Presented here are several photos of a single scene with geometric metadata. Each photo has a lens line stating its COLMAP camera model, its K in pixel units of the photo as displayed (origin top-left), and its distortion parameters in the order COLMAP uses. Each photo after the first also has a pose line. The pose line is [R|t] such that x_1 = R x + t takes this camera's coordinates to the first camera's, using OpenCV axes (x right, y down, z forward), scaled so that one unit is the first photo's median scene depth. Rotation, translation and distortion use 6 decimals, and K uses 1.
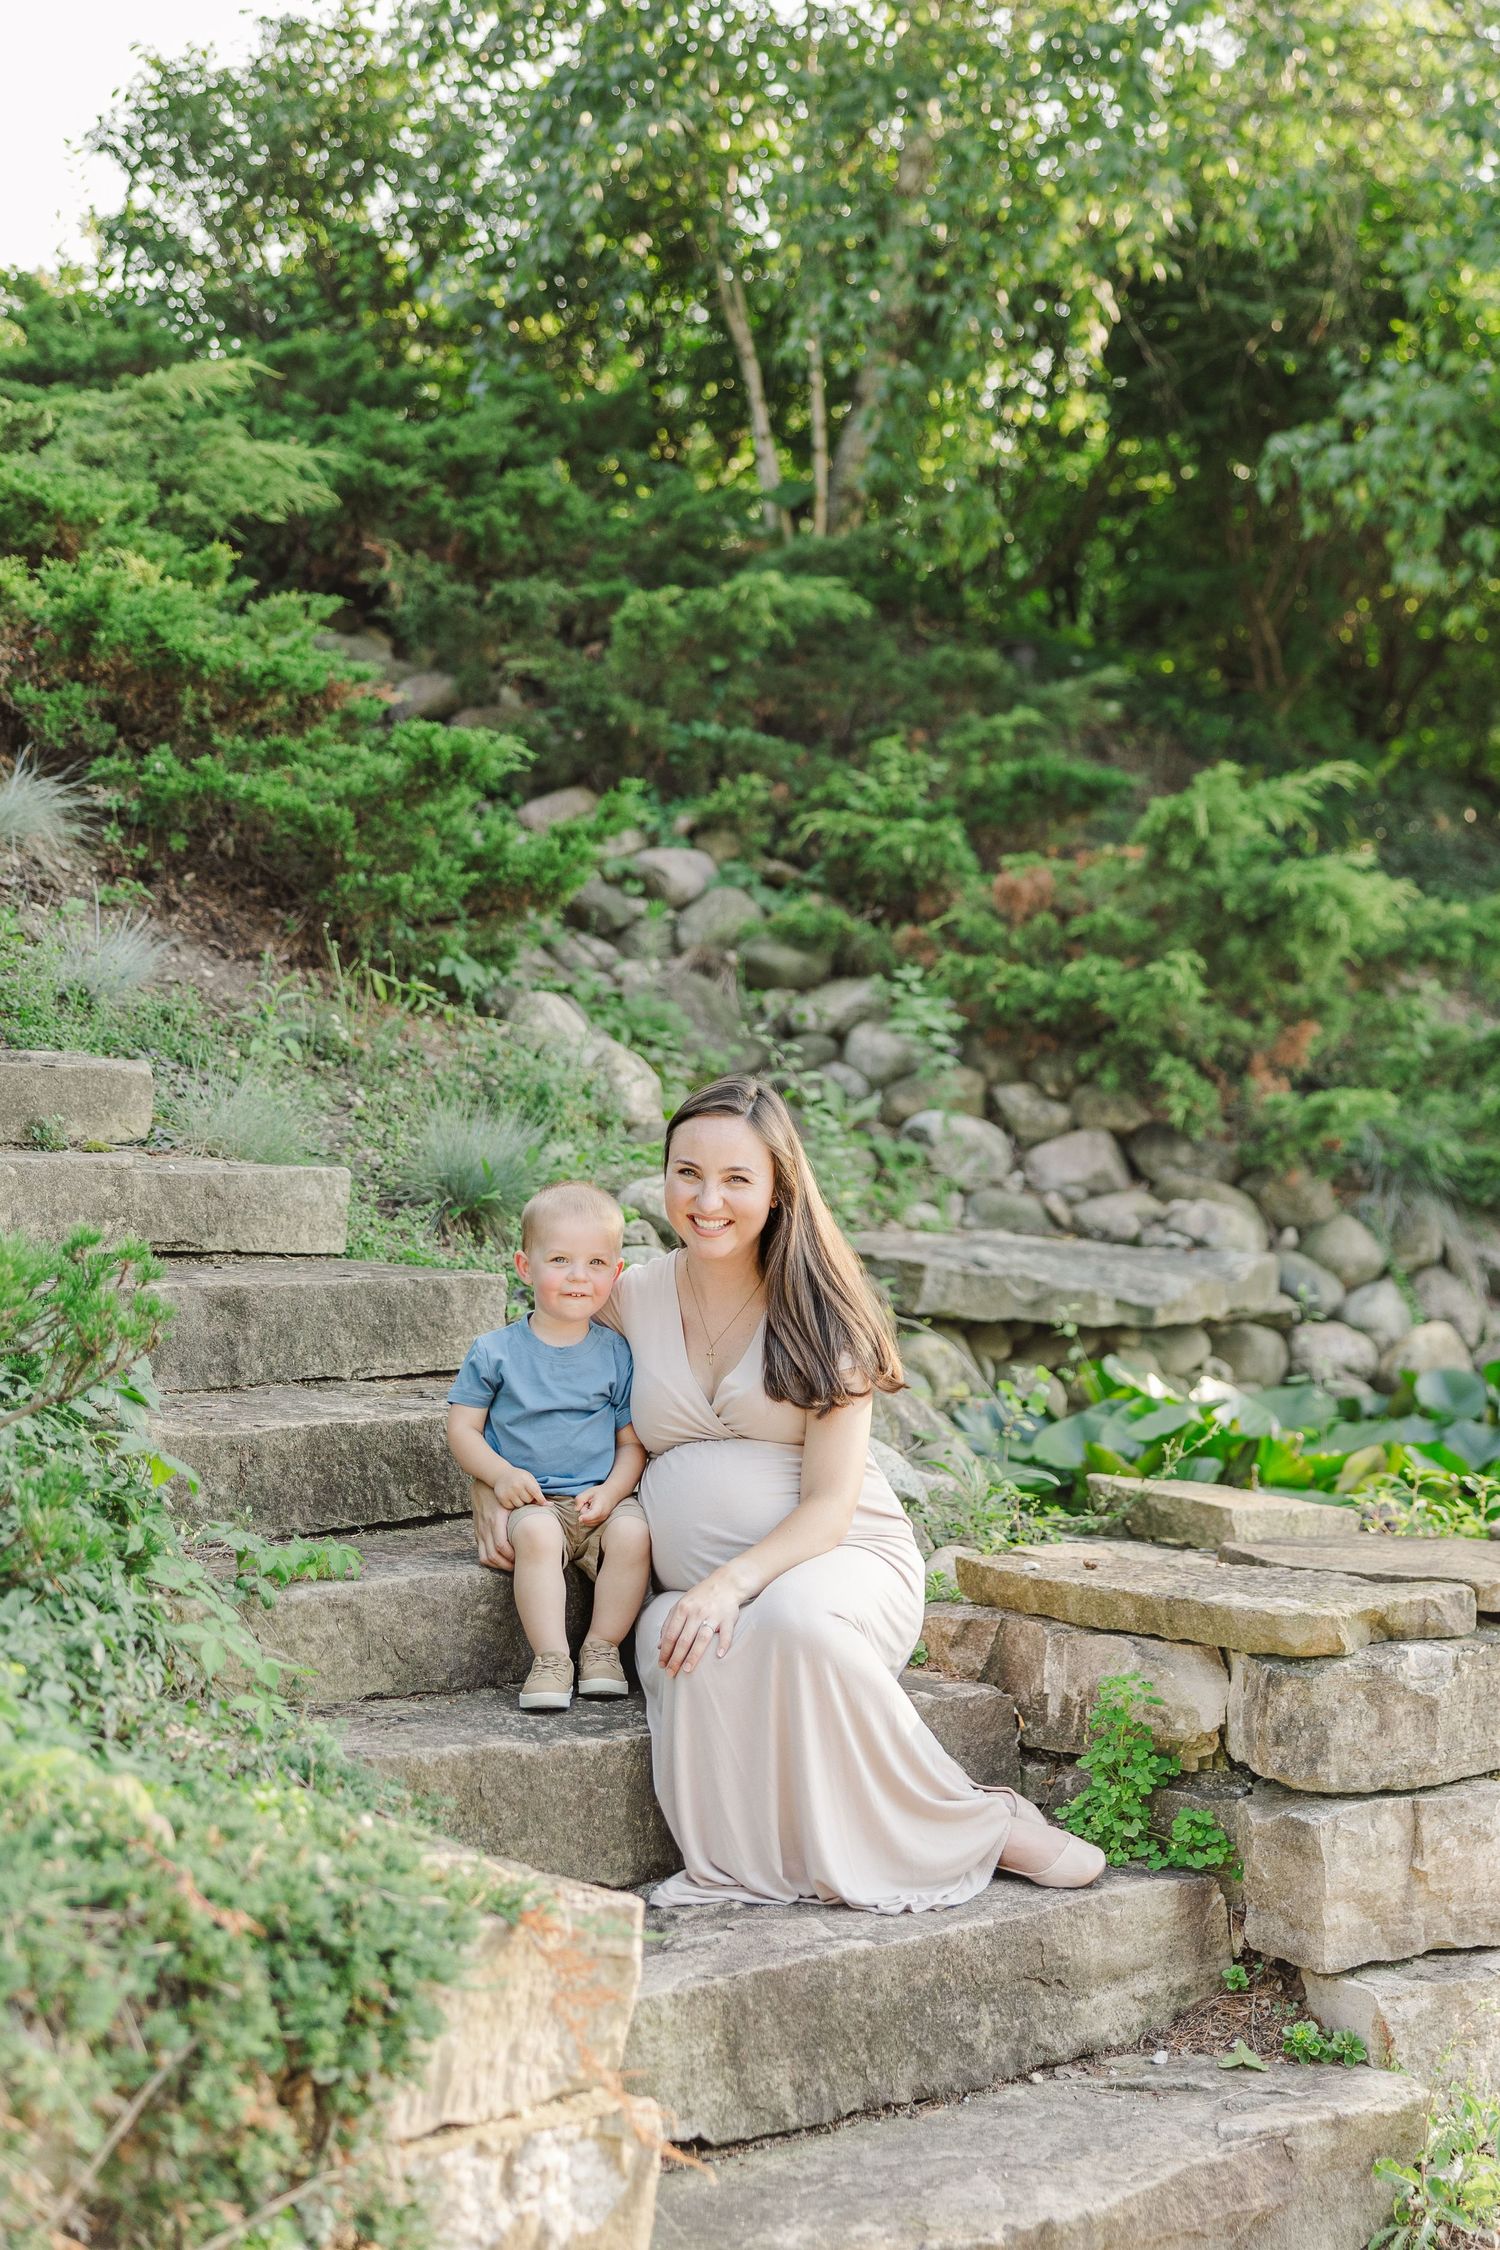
lens RADIAL K [[3349.6, 0, 841.5], [0, 3349.6, 998.6], [0, 0, 1]] dist [0.004383, 0.026973]
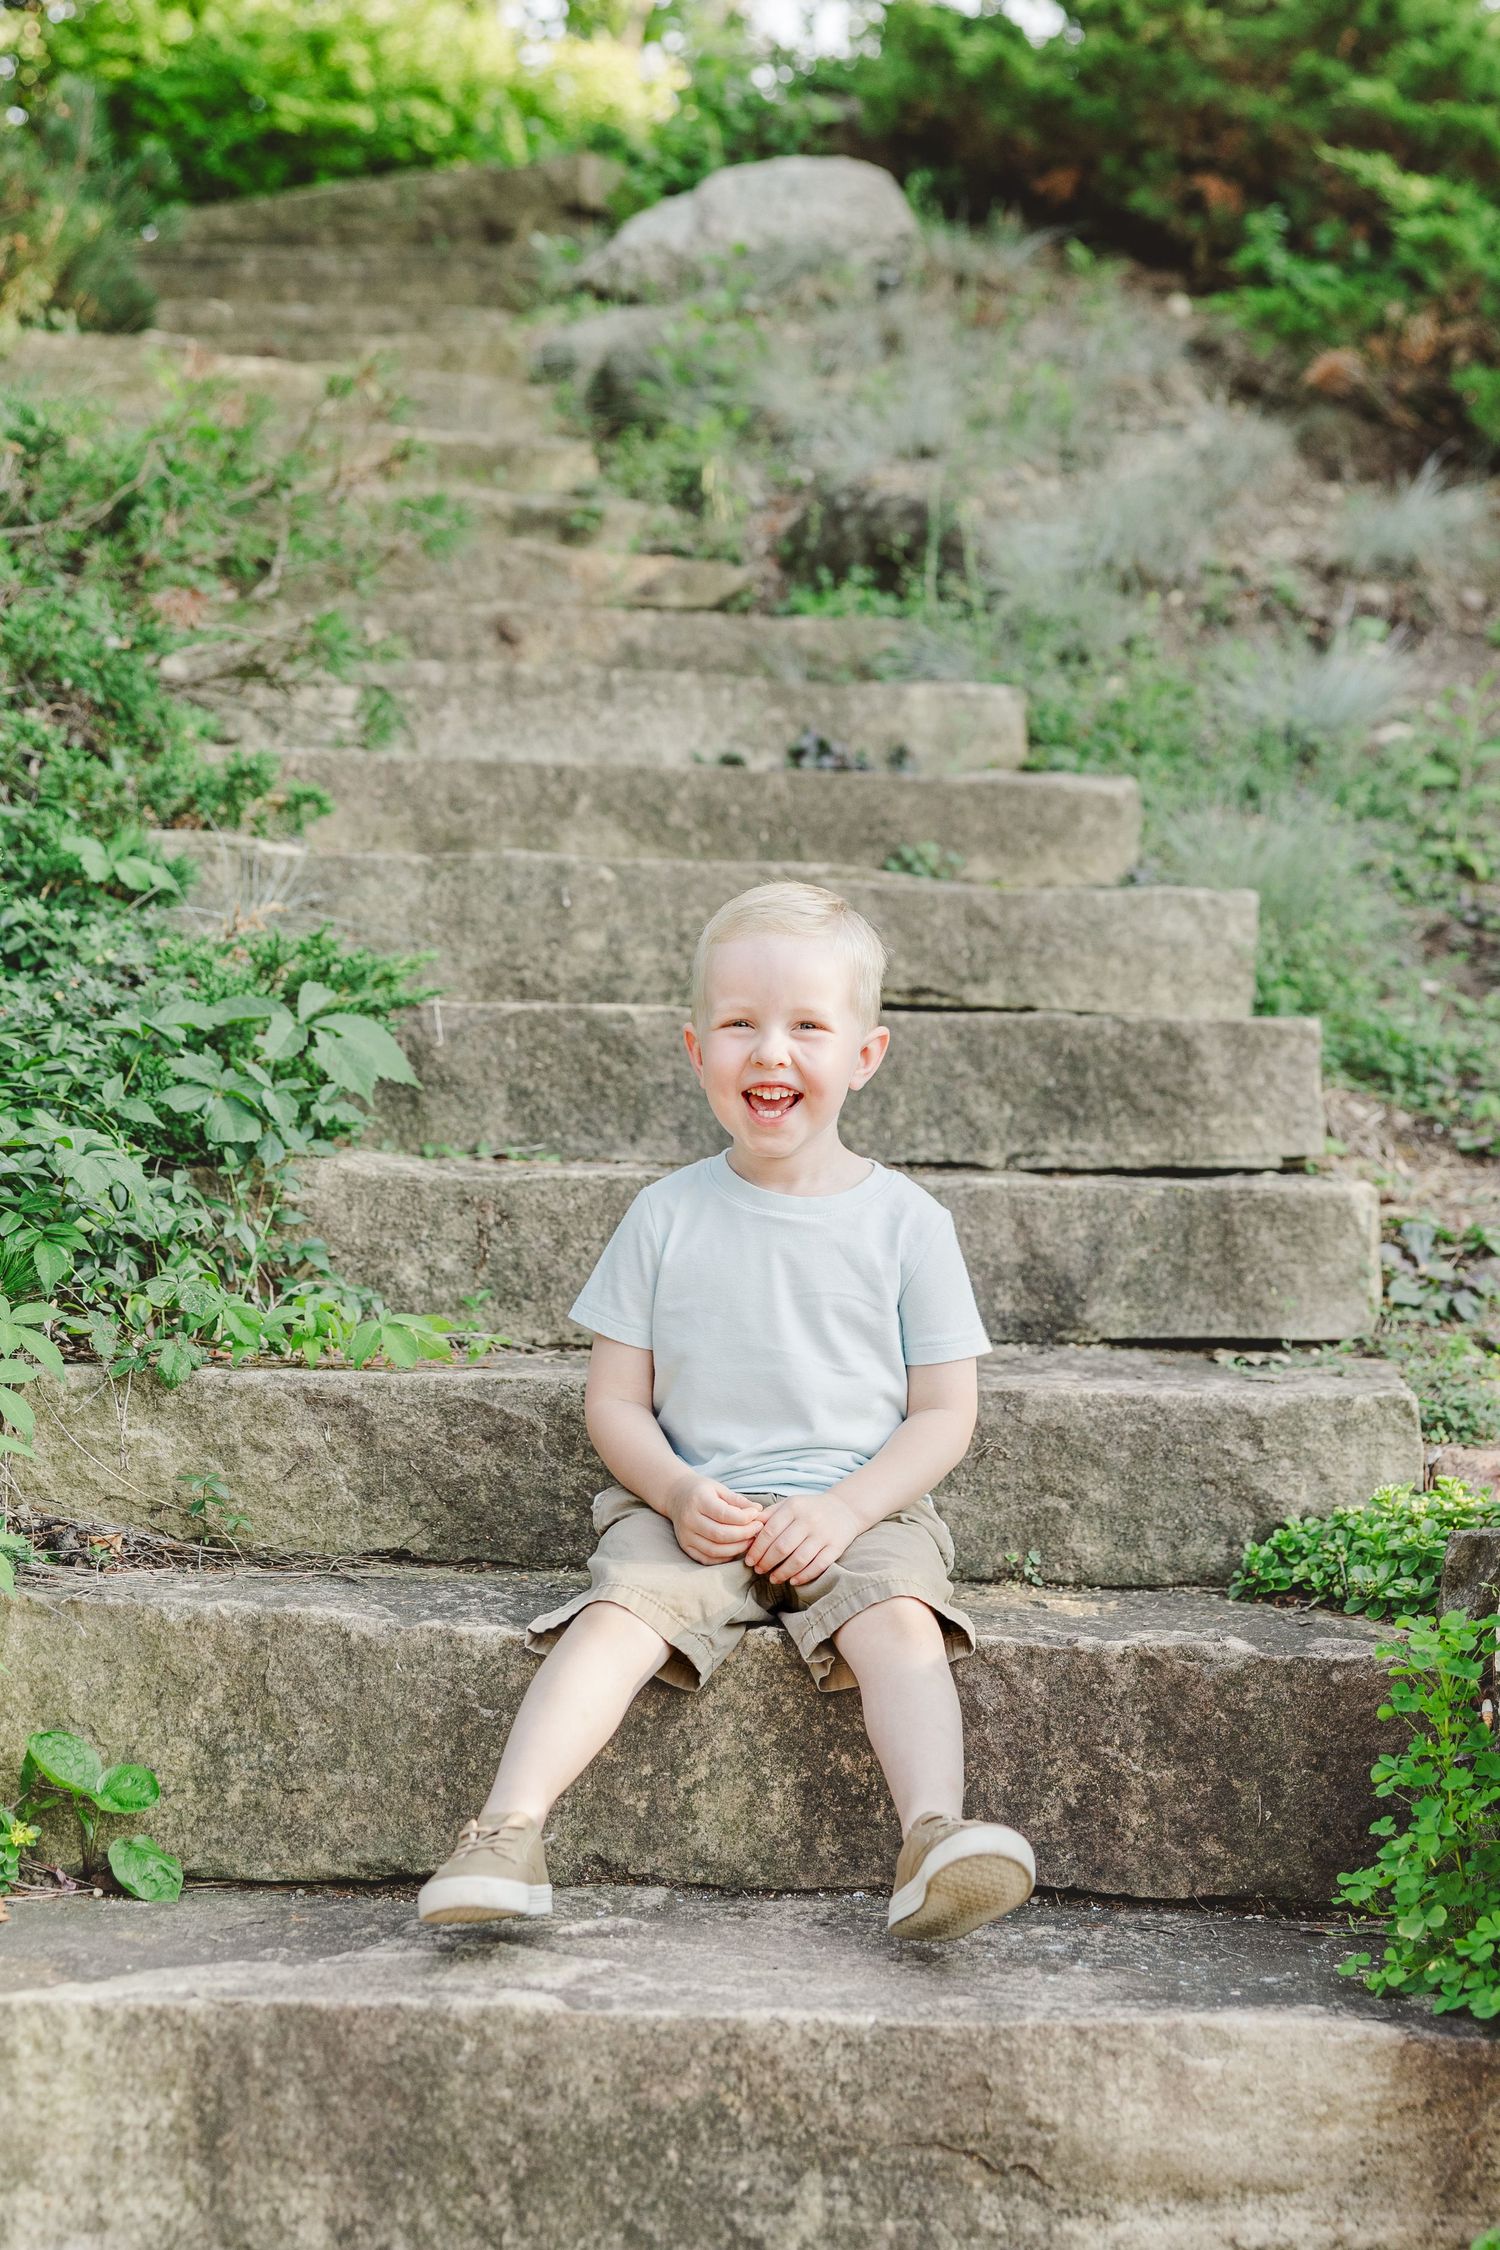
lens RADIAL K [[3849.4, 0, 808.9], [0, 3849.4, 1087.4], [0, 0, 1]] dist [-0.005258, -0.024043]
pose [[0.697082, -0.030466, -0.716344, 0.246760], [0.017599, 0.999523, -0.025384, 0.080016], [0.716775, 0.005088, 0.697286, 0.314936]]
